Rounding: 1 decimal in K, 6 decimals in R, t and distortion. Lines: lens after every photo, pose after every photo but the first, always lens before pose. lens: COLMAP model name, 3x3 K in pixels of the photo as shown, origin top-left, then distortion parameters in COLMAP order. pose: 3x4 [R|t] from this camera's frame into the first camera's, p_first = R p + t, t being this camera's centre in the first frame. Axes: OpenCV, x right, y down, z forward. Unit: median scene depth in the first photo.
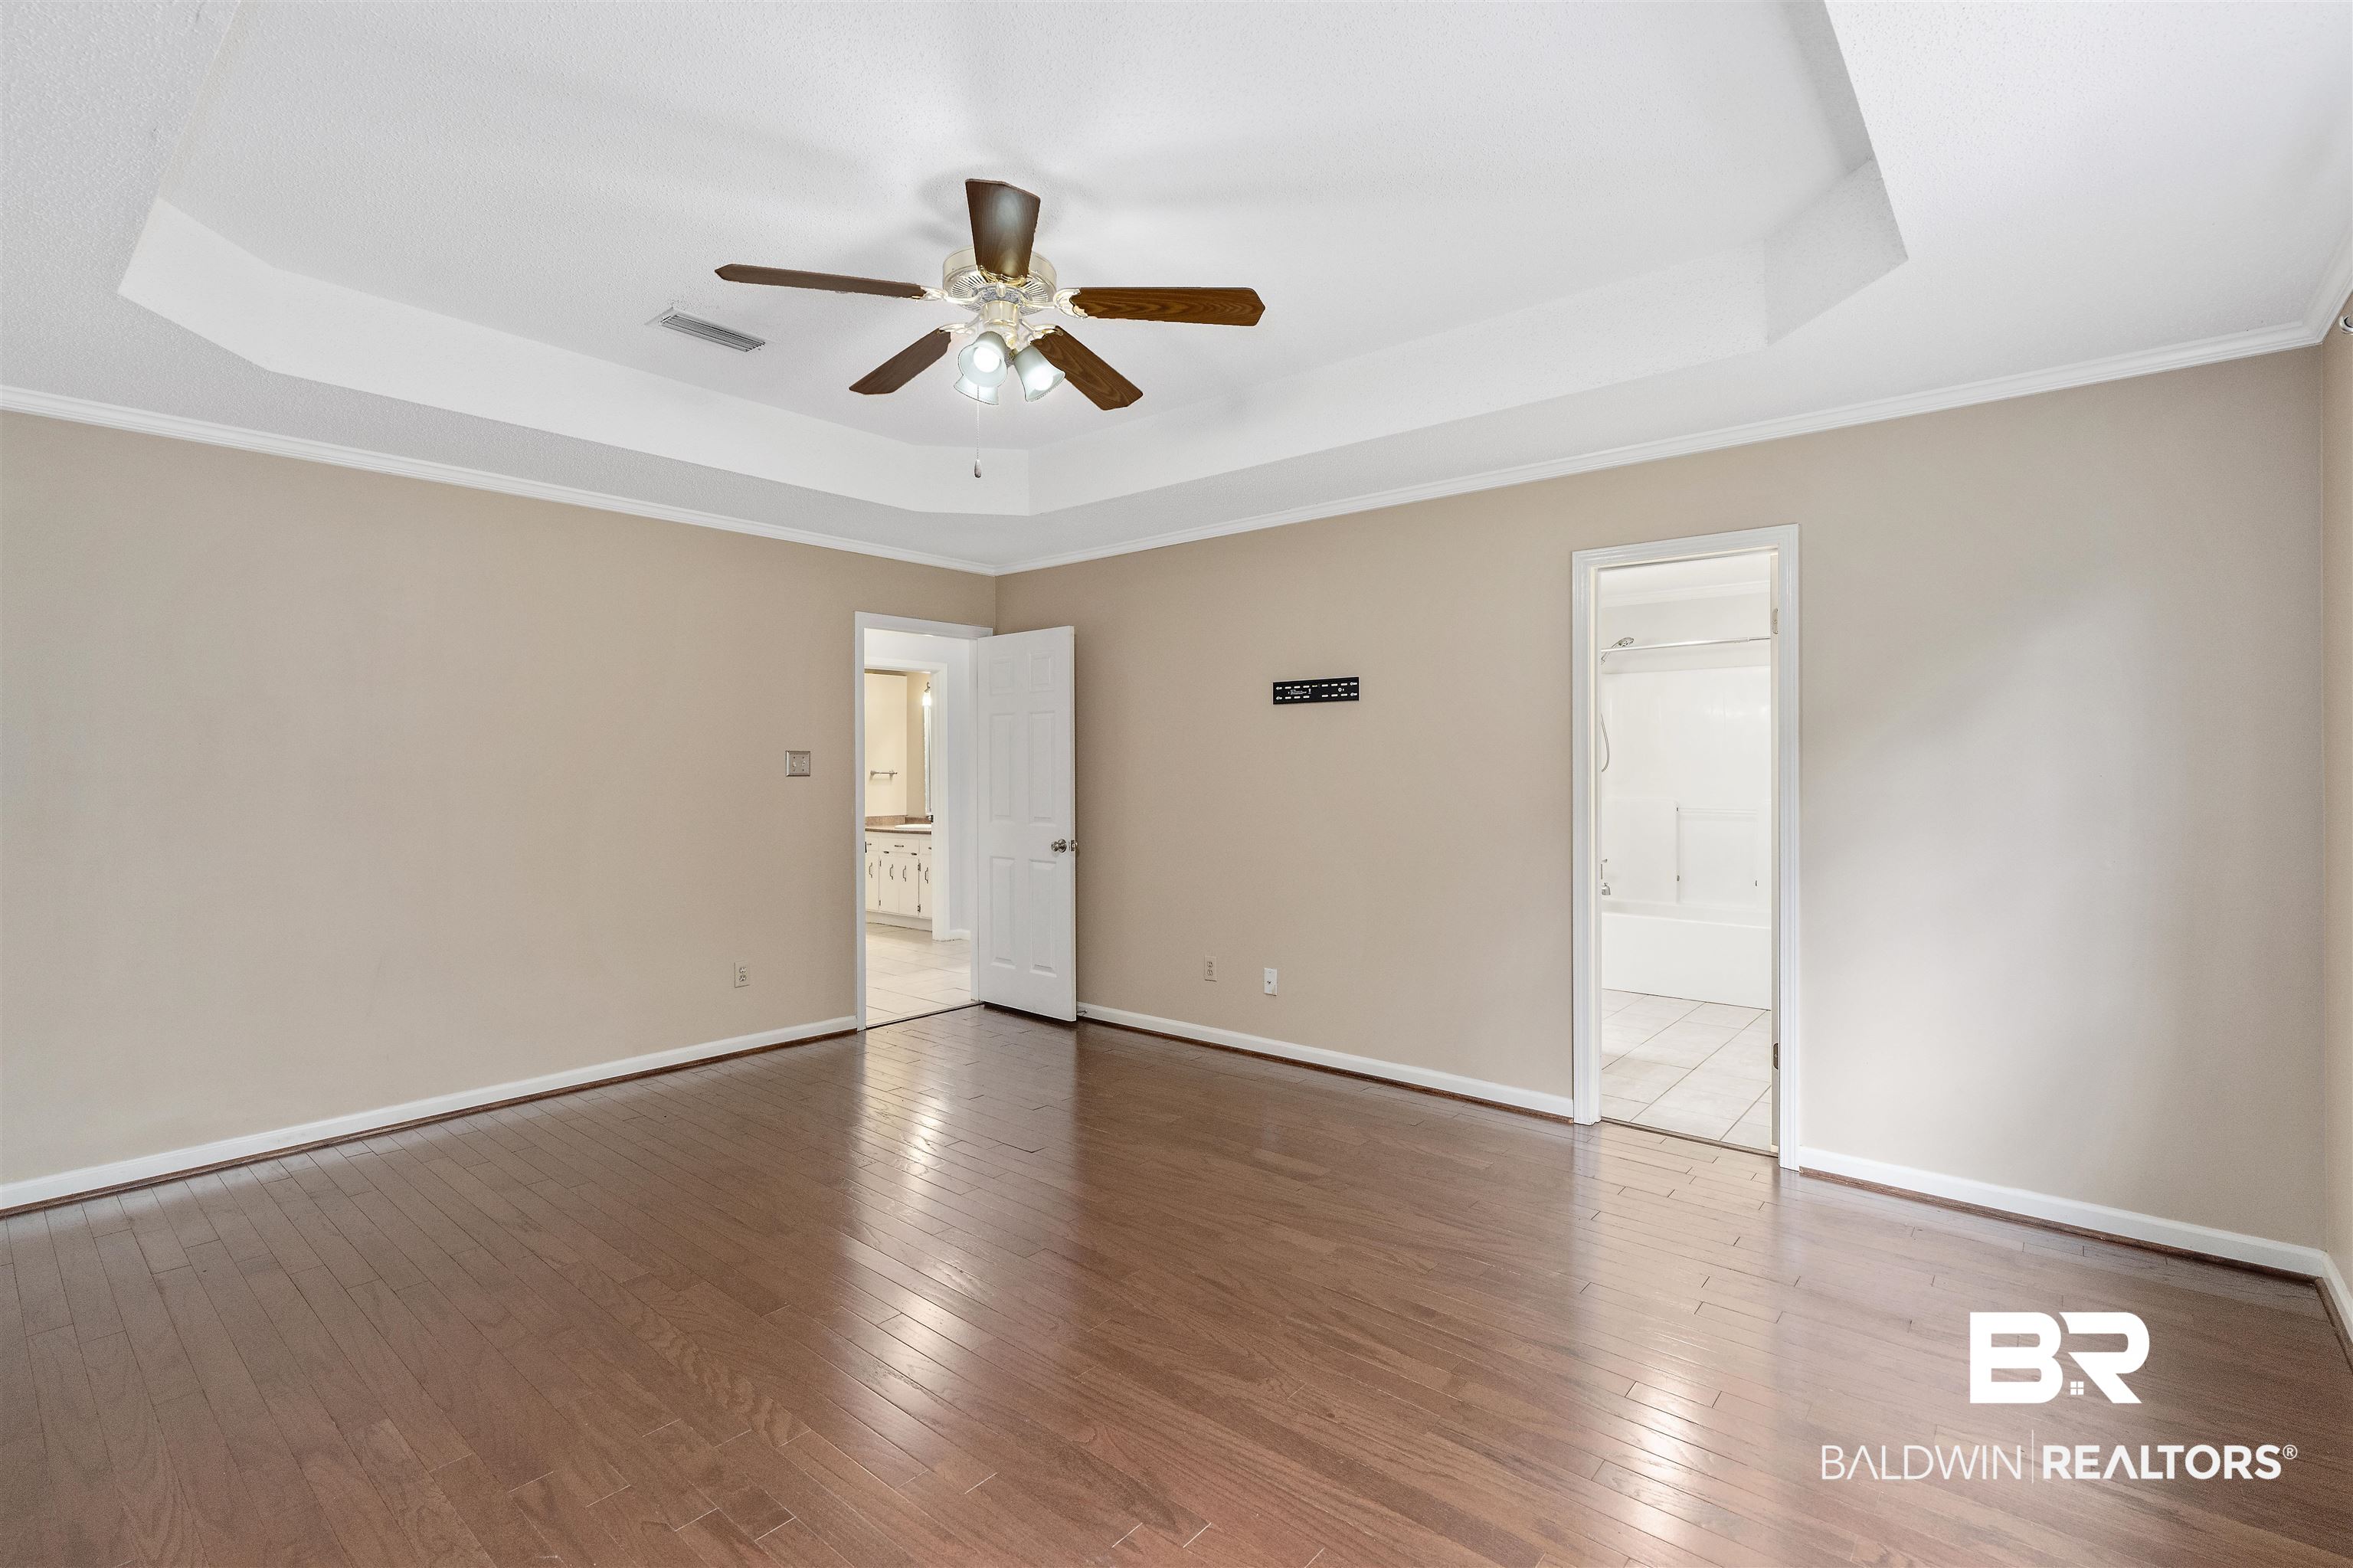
lens RADIAL K [[1063.5, 0, 1178.8], [0, 1063.5, 773.4], [0, 0, 1]] dist [0.000134, -0.001492]
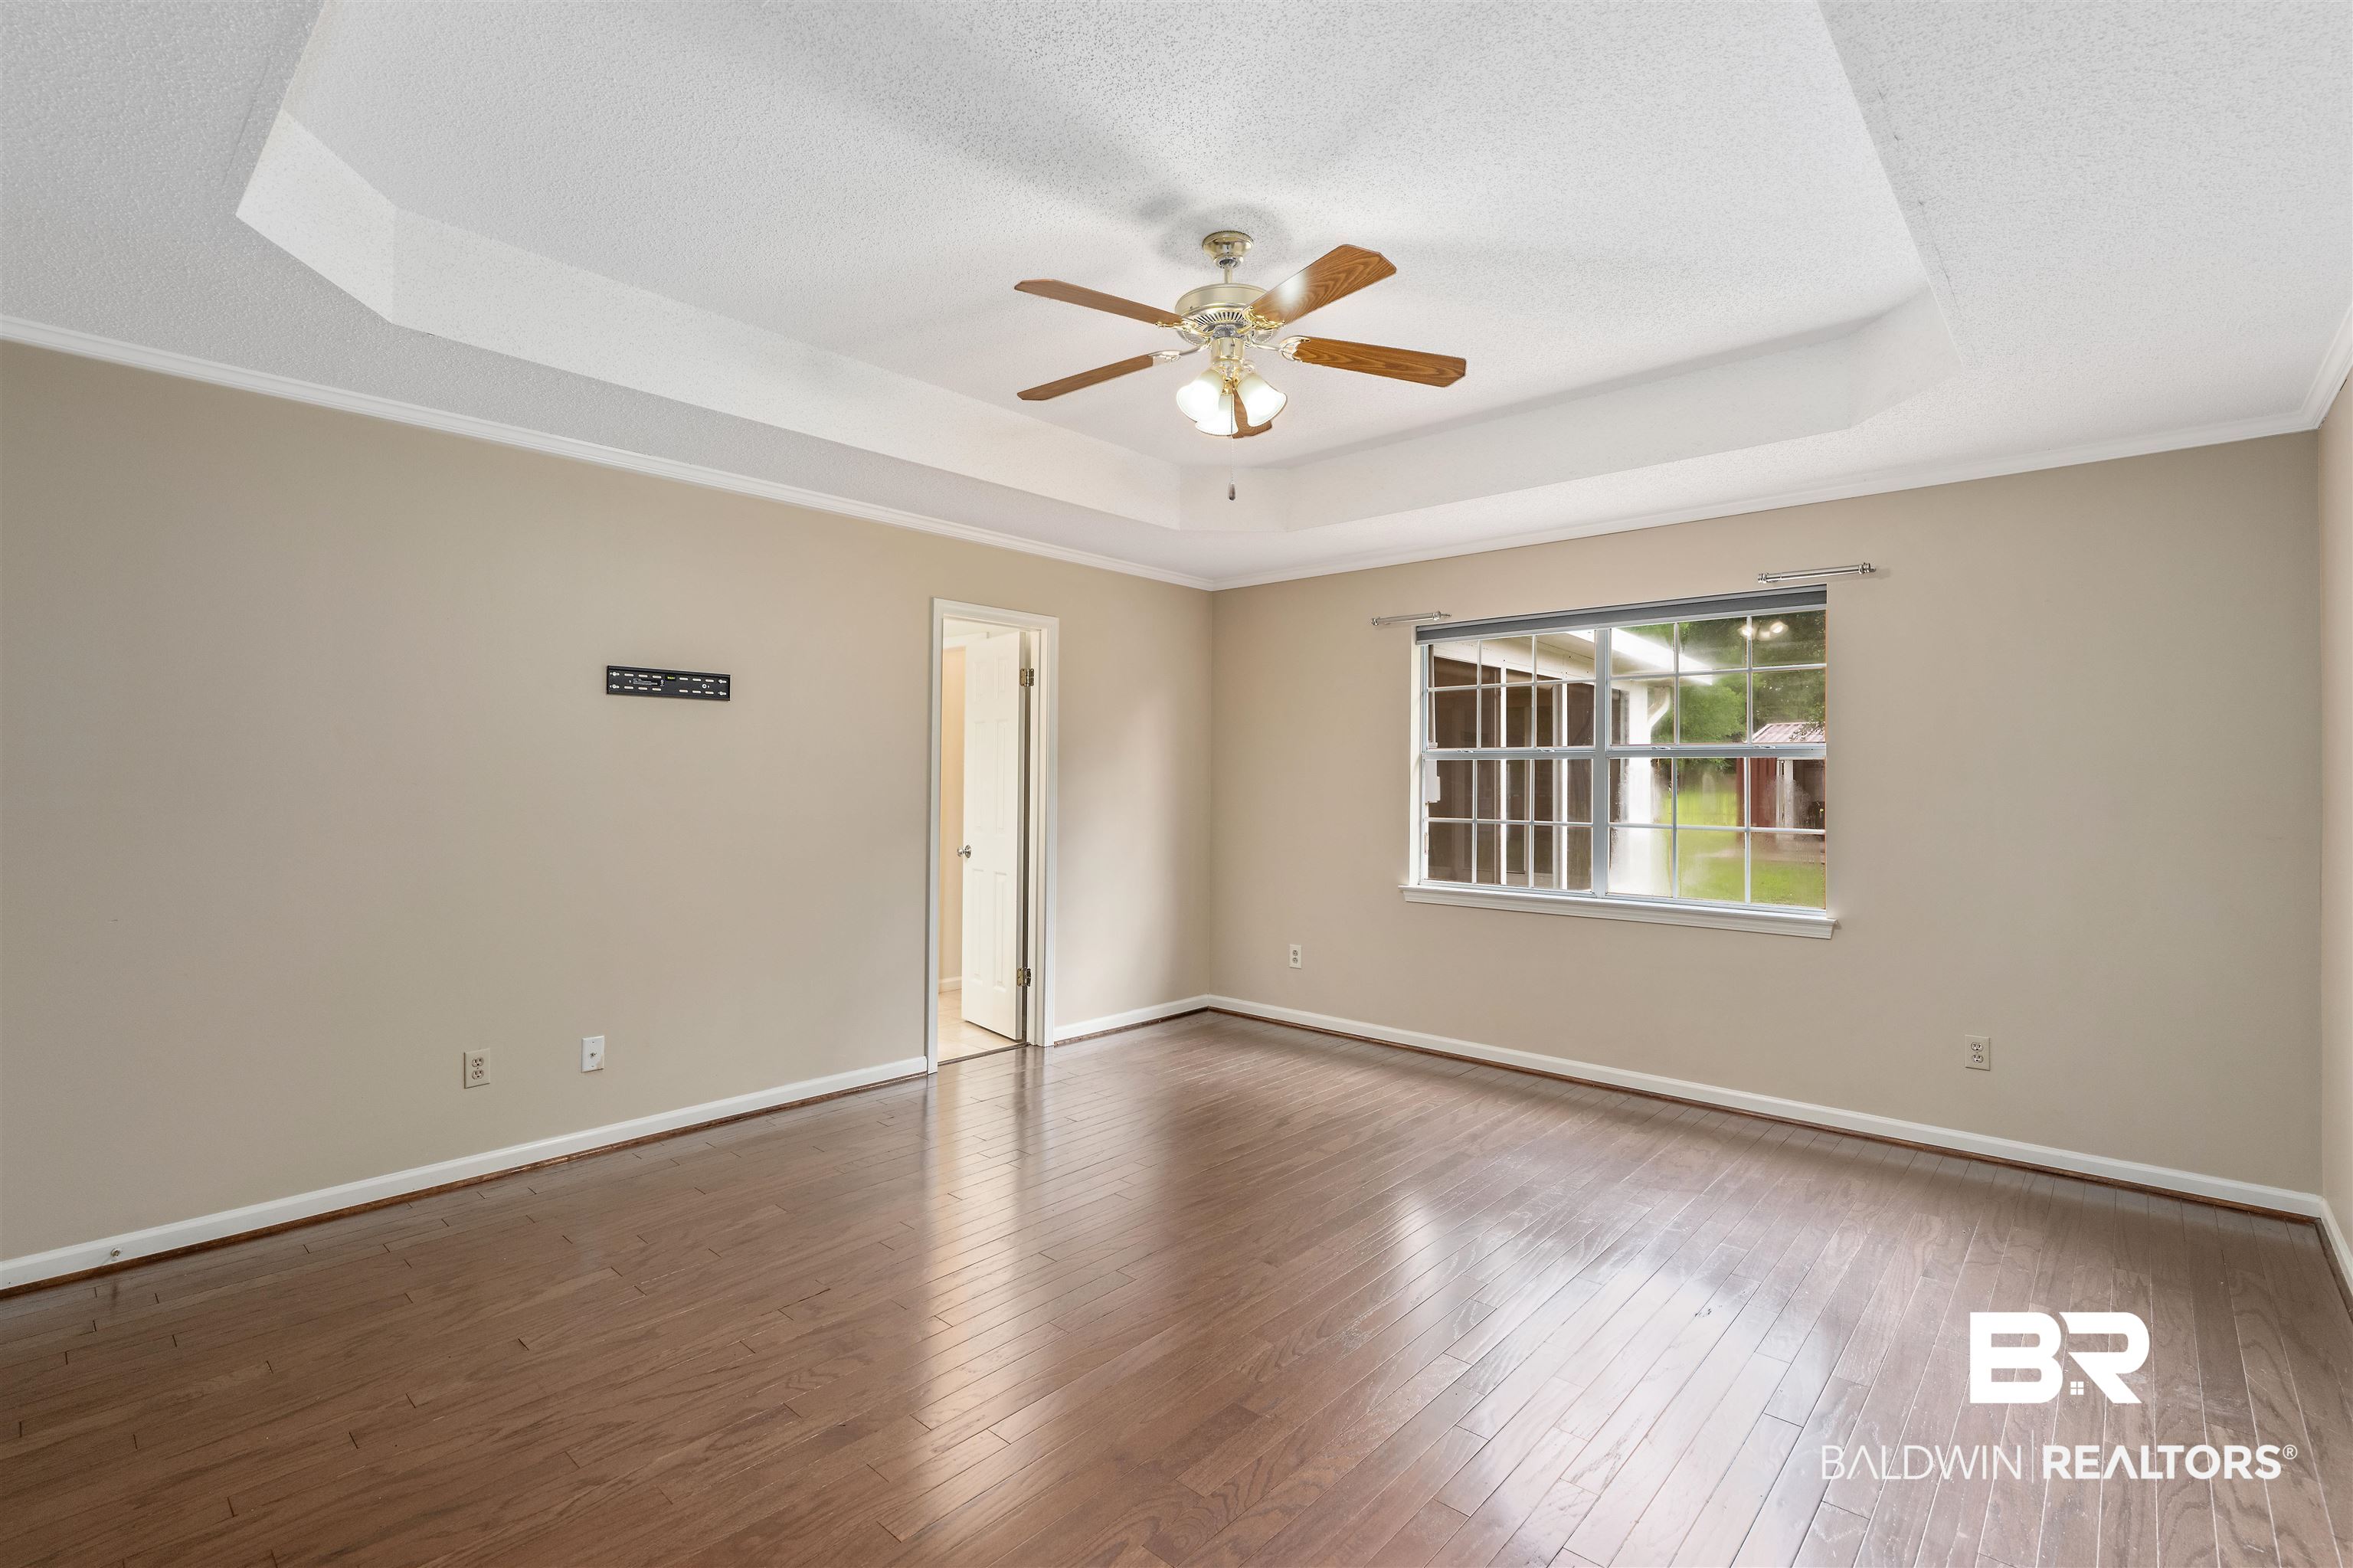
lens RADIAL K [[1063.5, 0, 1178.8], [0, 1063.5, 784.9], [0, 0, 1]] dist [0.000134, -0.001492]
pose [[0.039423, -0.002114, 0.999220, -0.699459], [-0.001125, 0.999997, 0.002160, -0.000513], [-0.999222, -0.001209, 0.039420, 0.576009]]
